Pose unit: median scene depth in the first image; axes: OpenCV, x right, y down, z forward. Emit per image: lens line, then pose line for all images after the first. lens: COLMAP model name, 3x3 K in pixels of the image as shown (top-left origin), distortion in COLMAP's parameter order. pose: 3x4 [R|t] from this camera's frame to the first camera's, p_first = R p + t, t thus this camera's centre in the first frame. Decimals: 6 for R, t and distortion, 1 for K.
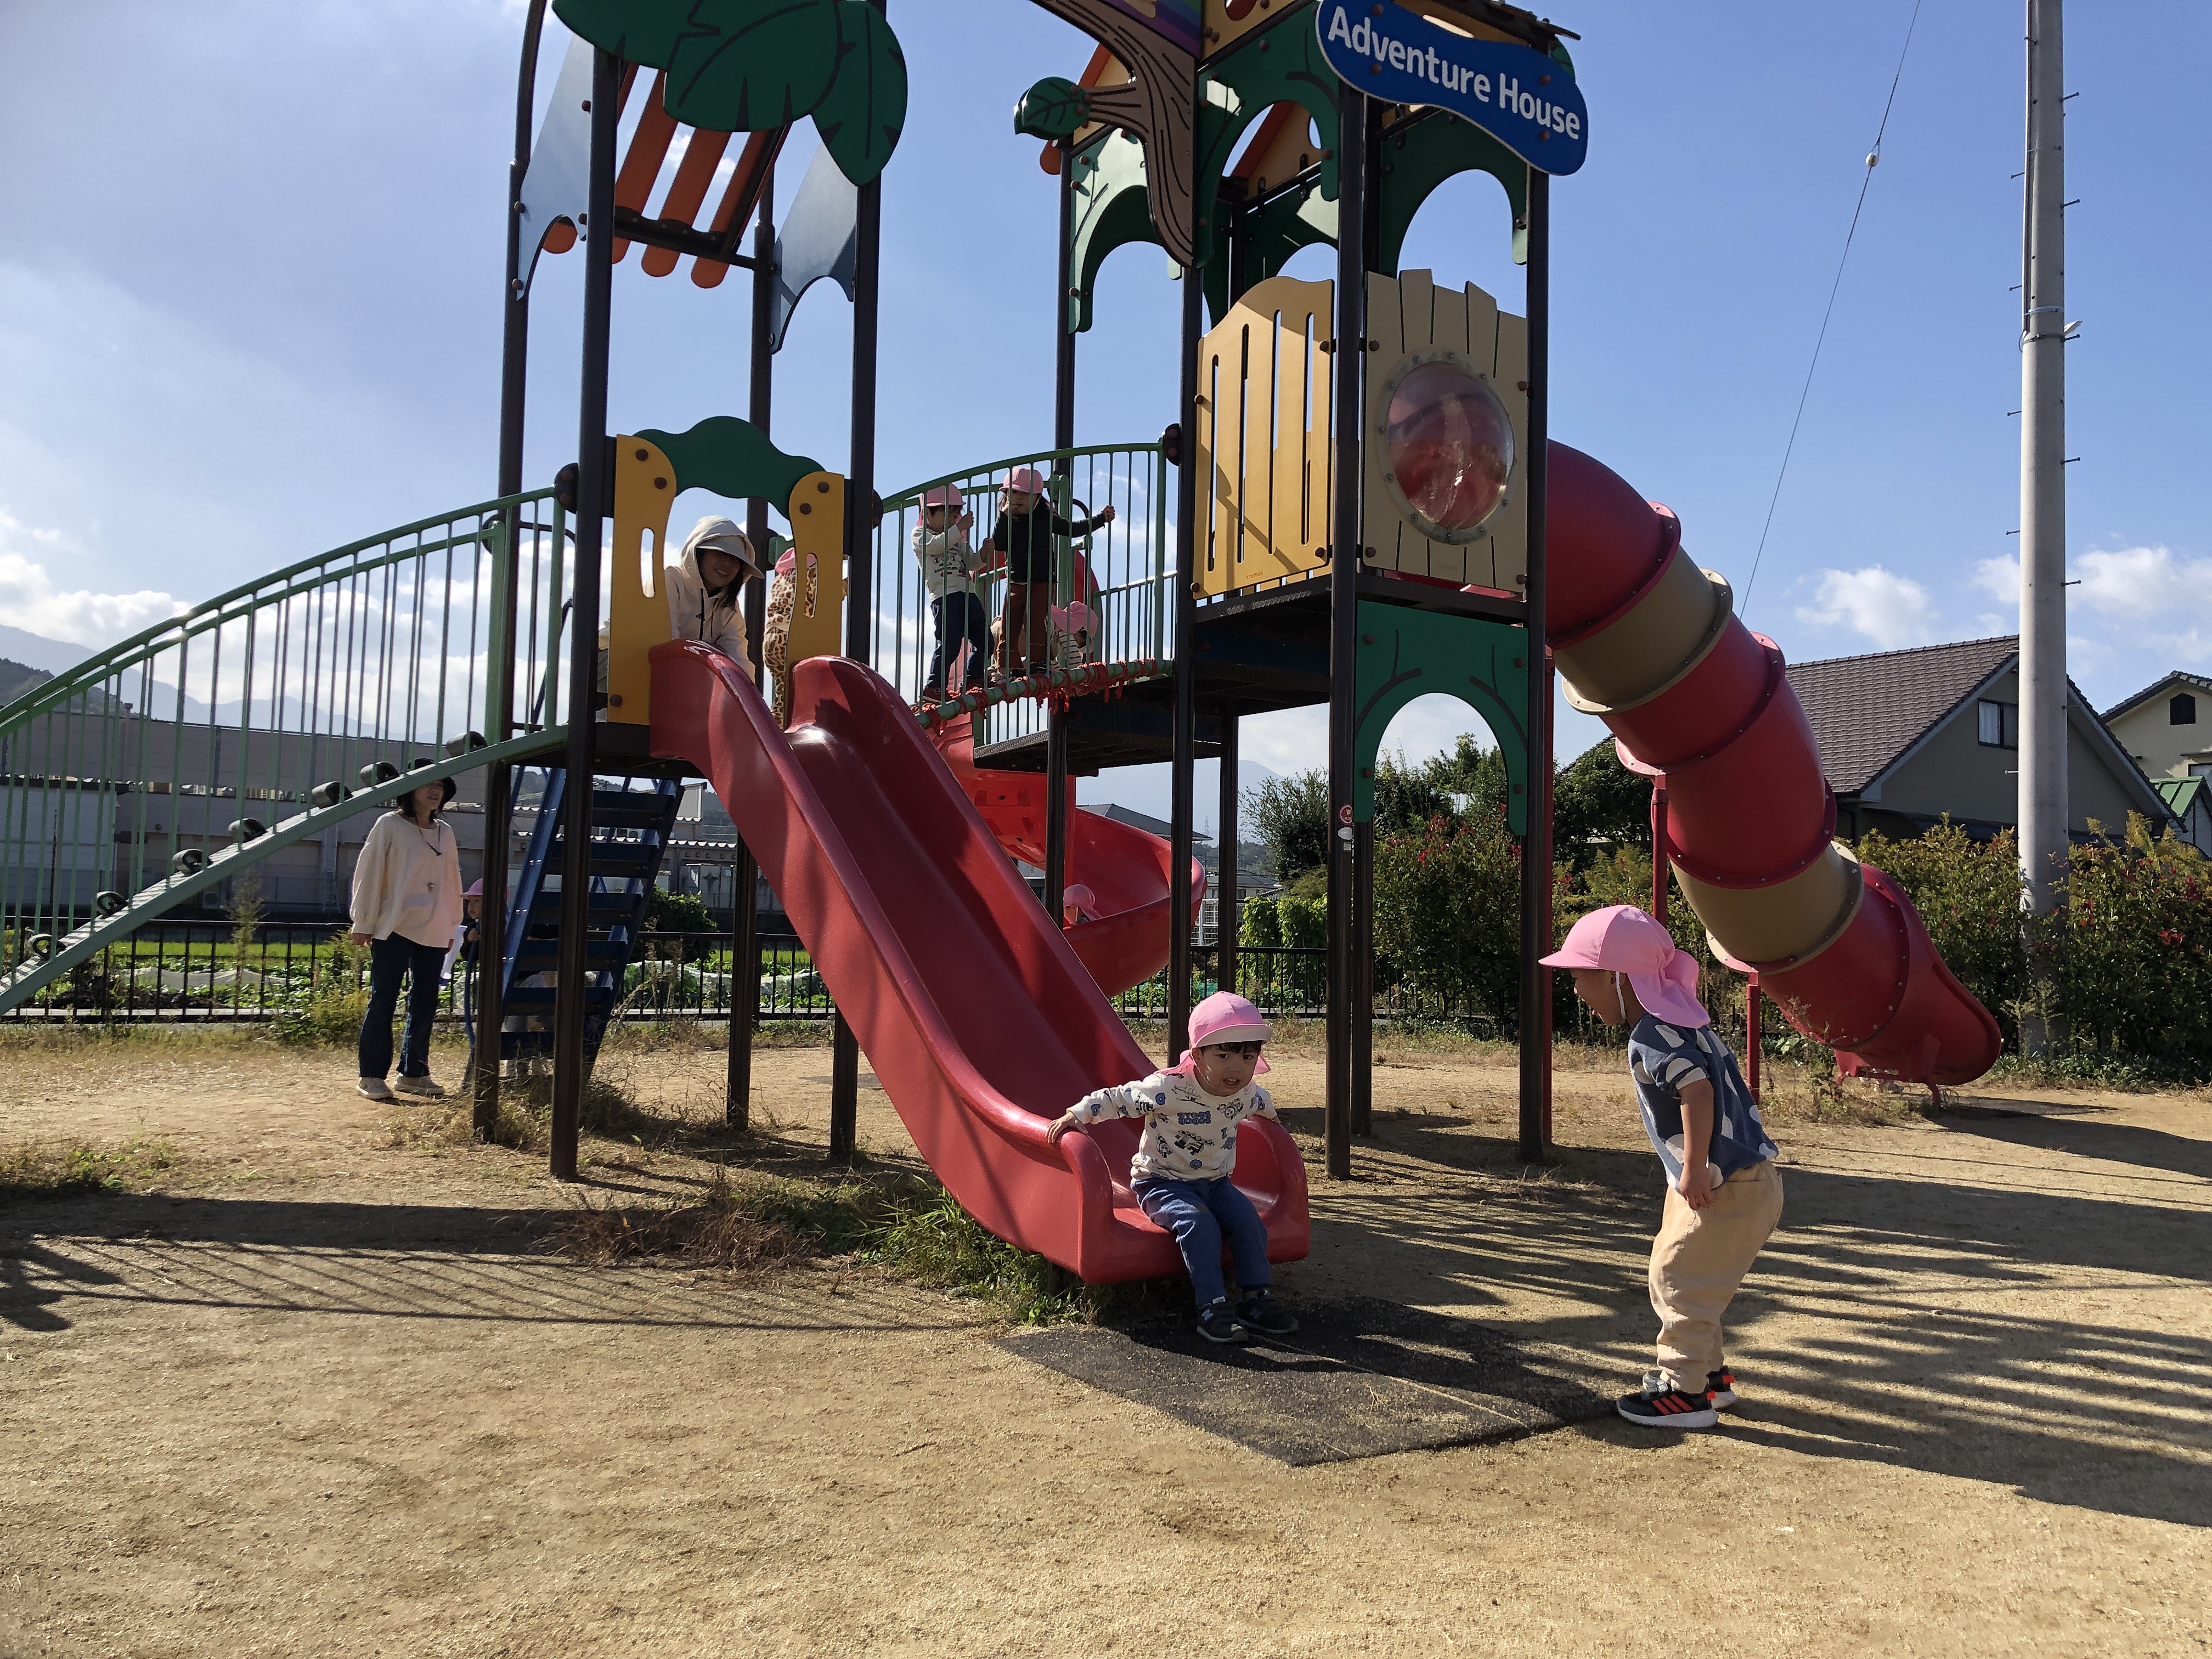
lens RADIAL K [[1819.3, 0, 1106.0], [0, 1819.3, 829.5], [0, 0, 1]] dist [0.075610, 0.000907]
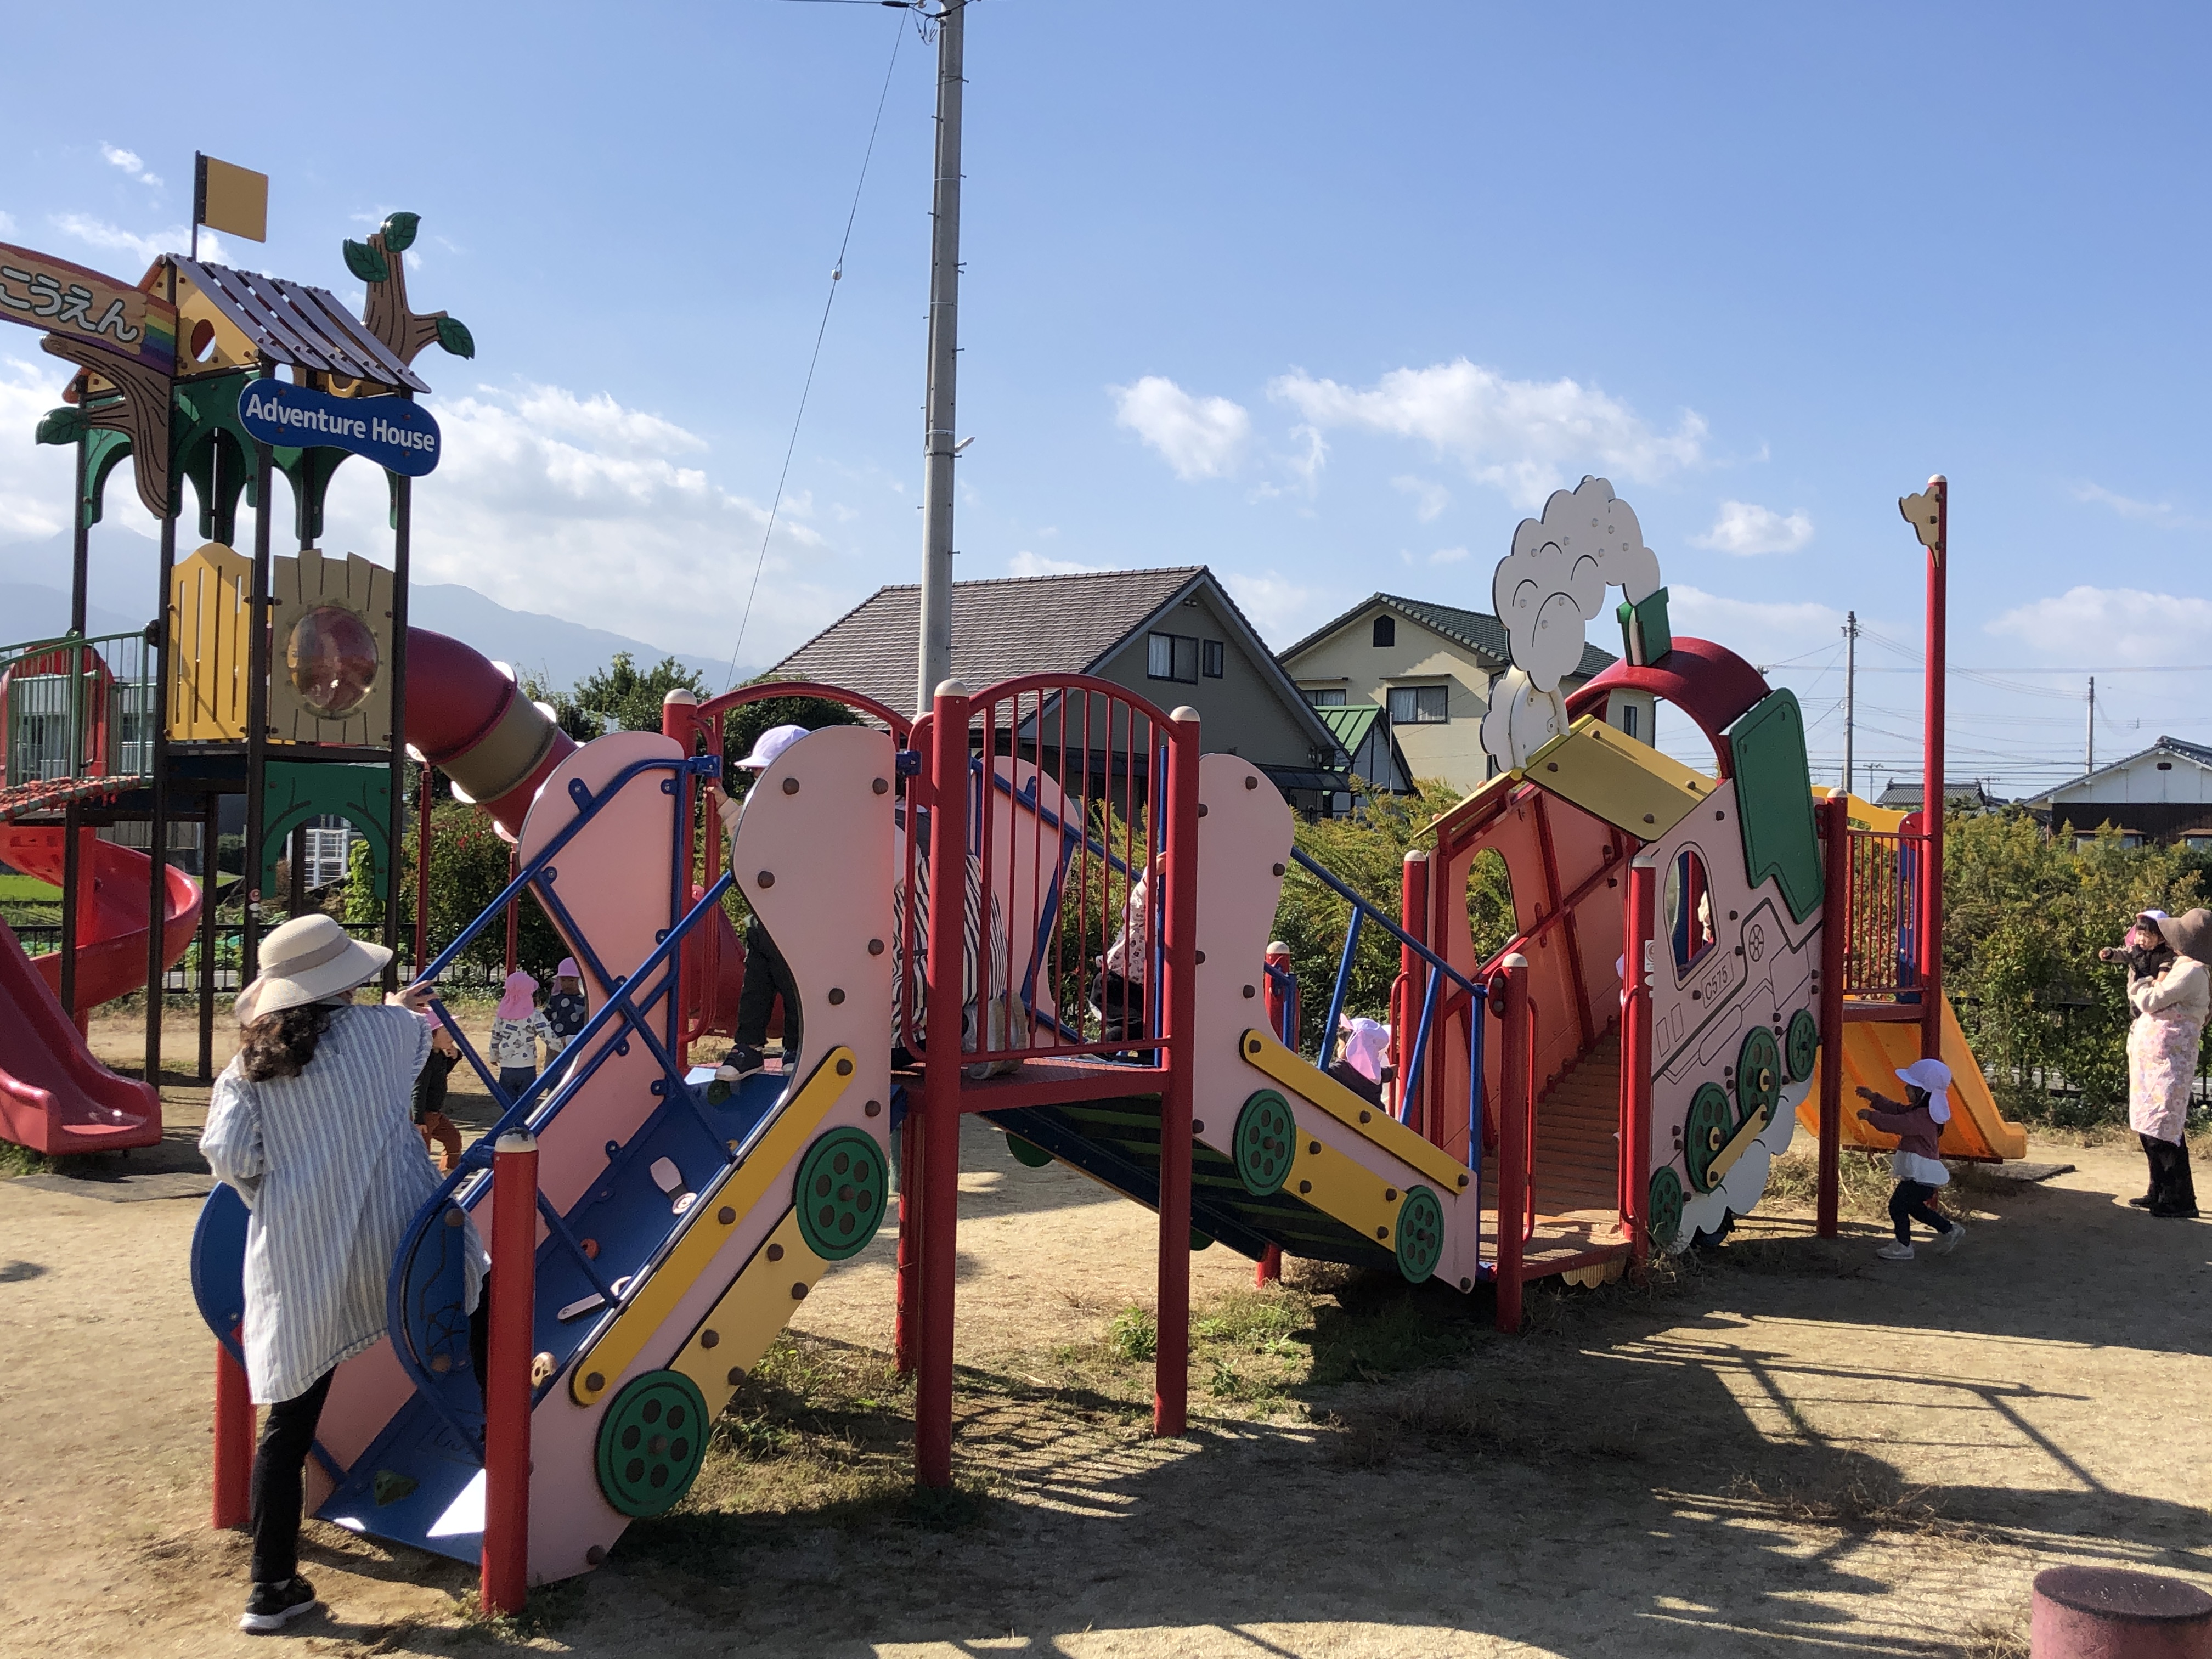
lens RADIAL K [[2351.6, 0, 1106.0], [0, 2351.6, 829.5], [0, 0, 1]] dist [0.073944, -0.235951]
pose [[0.938924, 0.007605, 0.344040, 0.106737], [-0.026719, 0.998349, 0.050850, -0.174500], [-0.343085, -0.056937, 0.937577, -1.111817]]
